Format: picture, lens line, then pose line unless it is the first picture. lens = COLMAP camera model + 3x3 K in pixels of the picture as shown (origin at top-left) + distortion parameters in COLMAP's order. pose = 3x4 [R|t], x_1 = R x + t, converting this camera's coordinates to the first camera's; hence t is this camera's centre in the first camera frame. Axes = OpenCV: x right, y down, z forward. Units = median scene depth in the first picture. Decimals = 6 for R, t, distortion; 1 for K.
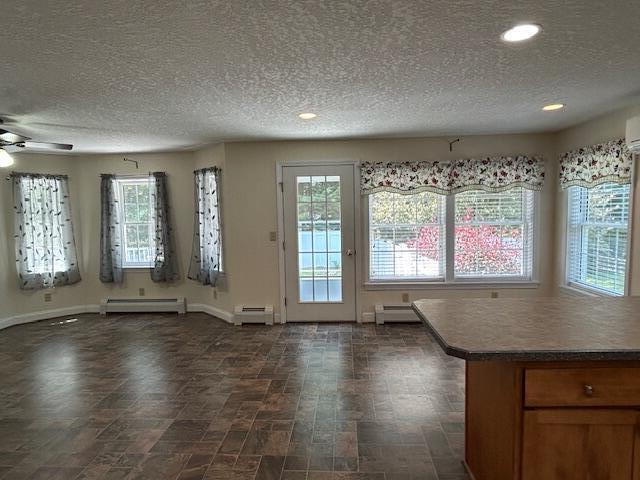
lens RADIAL K [[405.2, 0, 318.3], [0, 405.2, 245.8], [0, 0, 1]] dist [-0.004911, -0.003817]
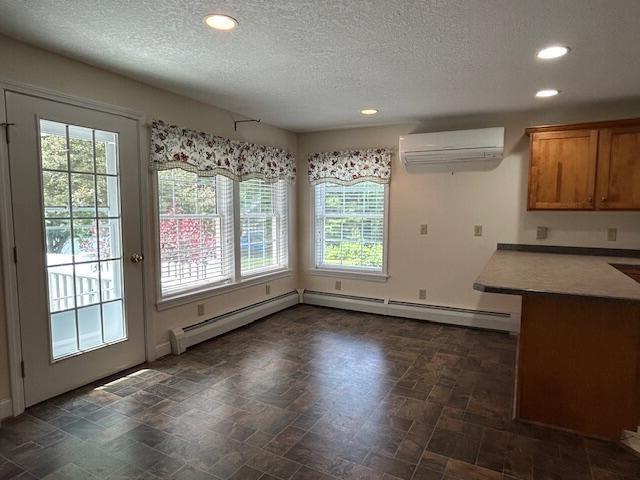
lens RADIAL K [[405.2, 0, 318.3], [0, 405.2, 245.8], [0, 0, 1]] dist [-0.004911, -0.003817]
pose [[0.403432, -0.053212, 0.913461, -0.384450], [0.061099, 0.997646, 0.031131, -0.004287], [-0.912967, 0.043252, 0.405734, 0.474295]]
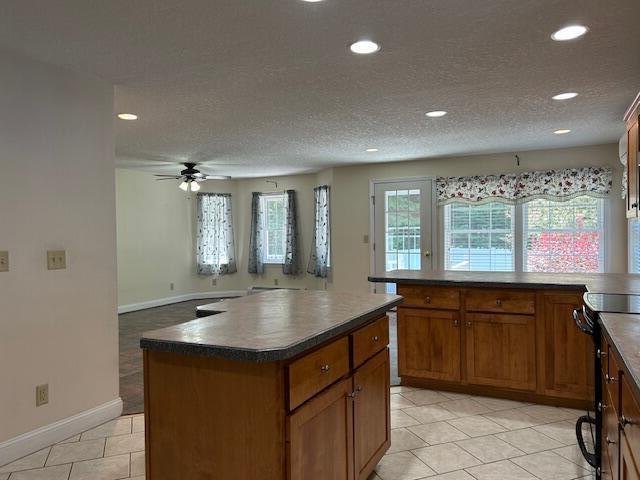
lens RADIAL K [[453.2, 0, 305.3], [0, 453.2, 238.8], [0, 0, 1]] dist [-0.000021, -0.003931]
pose [[0.914871, 0.016434, -0.403412, 0.283651], [-0.040257, 0.997905, -0.050643, 0.055641], [0.401735, 0.062572, 0.913616, -0.358681]]
